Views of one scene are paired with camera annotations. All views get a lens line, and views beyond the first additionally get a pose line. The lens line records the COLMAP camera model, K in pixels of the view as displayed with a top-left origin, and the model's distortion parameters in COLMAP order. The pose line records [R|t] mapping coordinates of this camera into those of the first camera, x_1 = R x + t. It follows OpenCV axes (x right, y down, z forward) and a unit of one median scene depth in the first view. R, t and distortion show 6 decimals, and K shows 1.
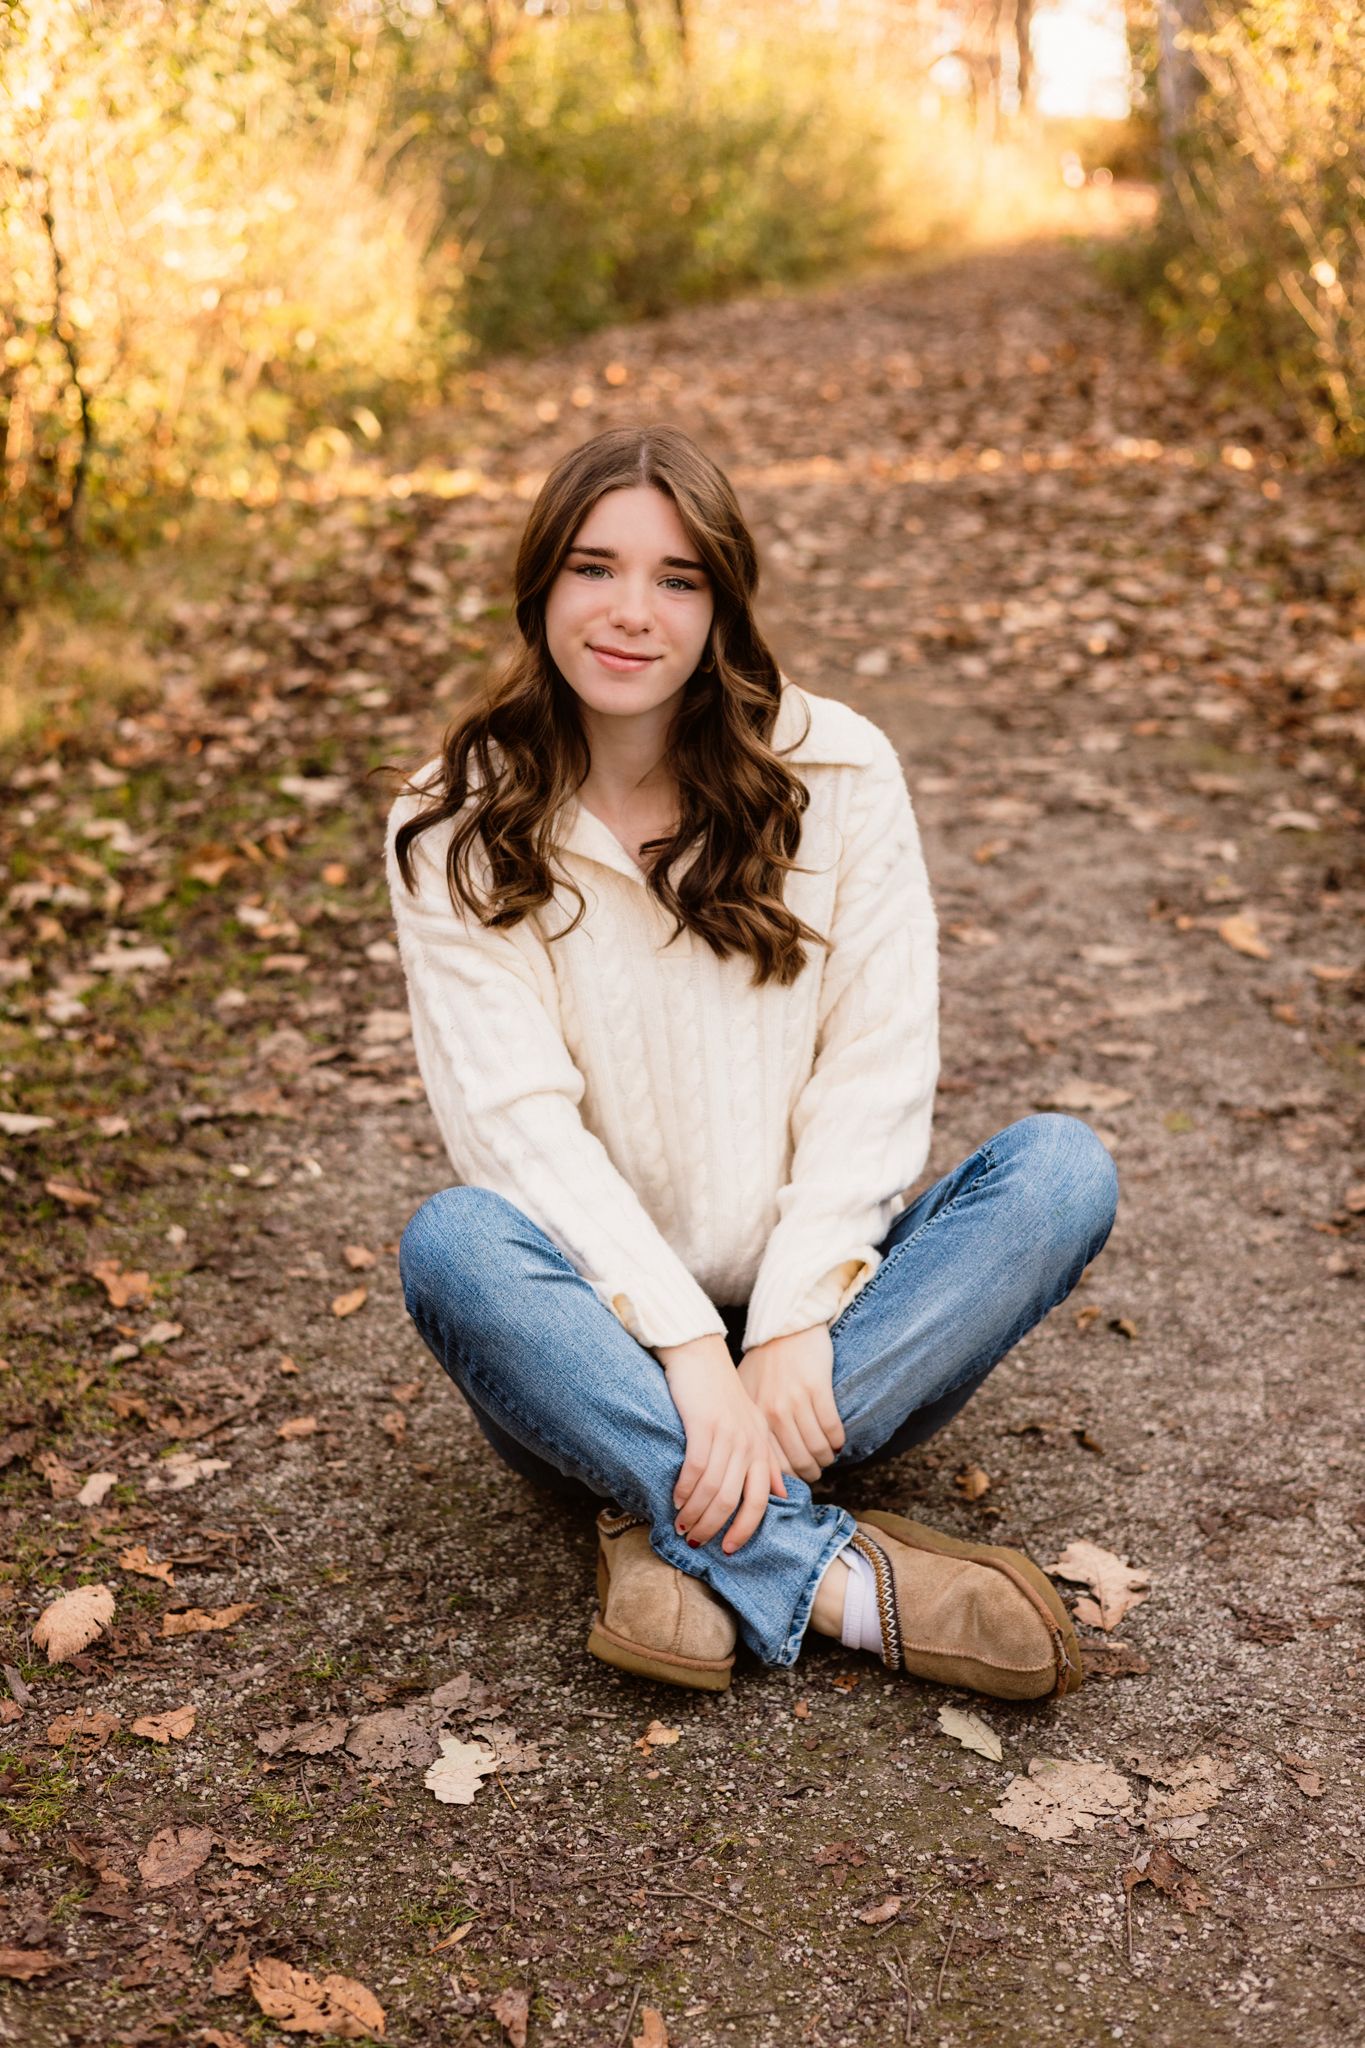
lens RADIAL K [[2855.9, 0, 682.5], [0, 2855.9, 1024.0], [0, 0, 1]] dist [0.007071, 0.103759]
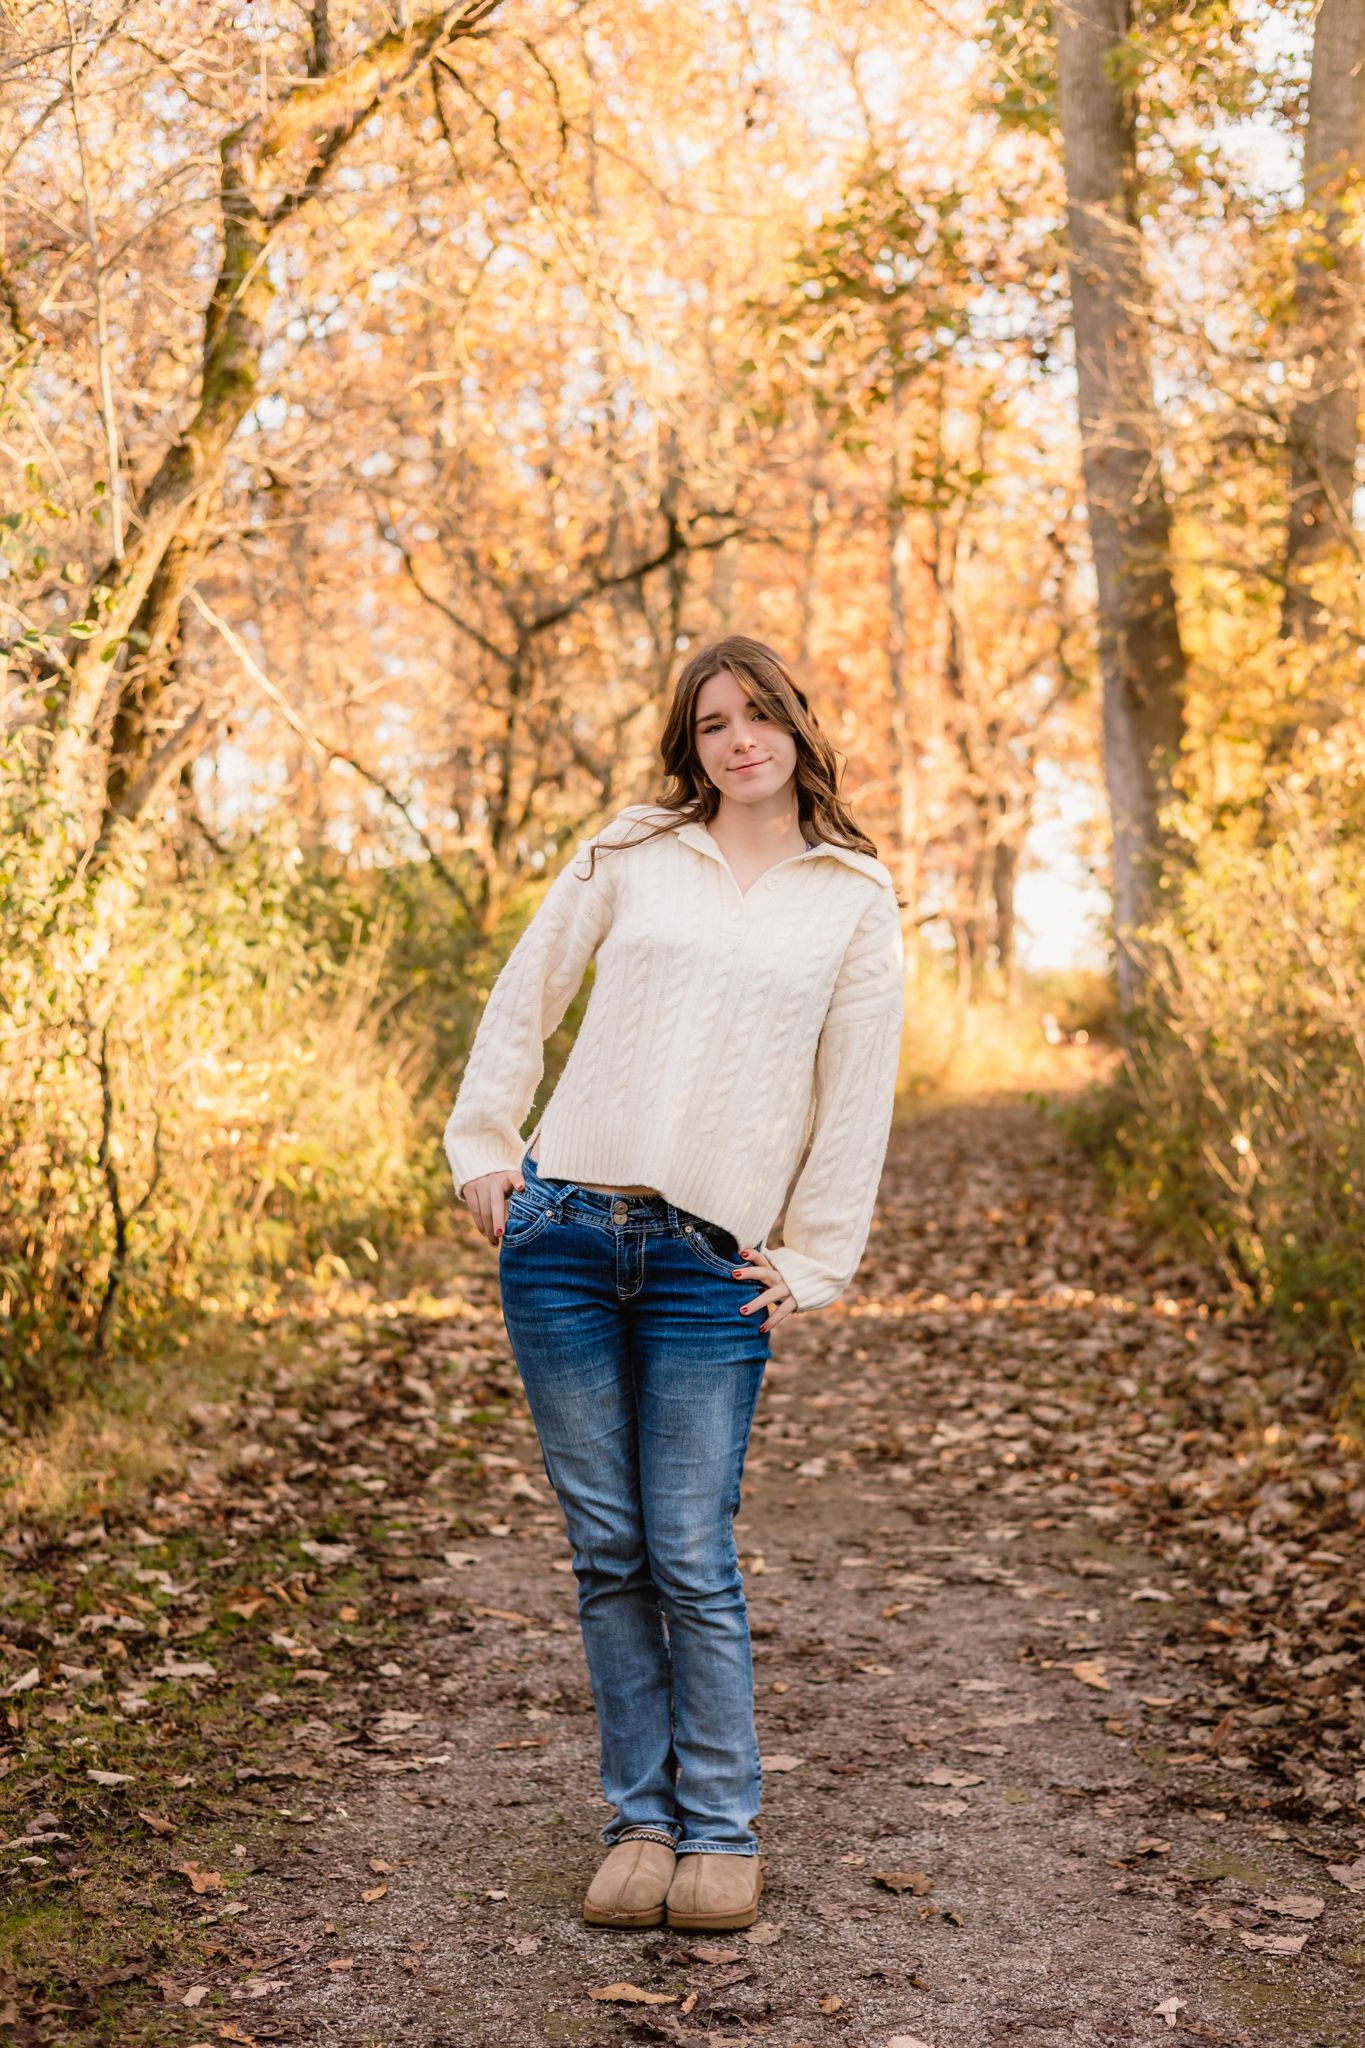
lens RADIAL K [[2855.9, 0, 682.5], [0, 2855.9, 1024.0], [0, 0, 1]] dist [0.007071, 0.103759]
pose [[0.999532, 0.029899, 0.006515, 0.003239], [-0.026783, 0.957766, -0.286300, 0.052965], [-0.014800, 0.285991, 0.958118, -0.235245]]
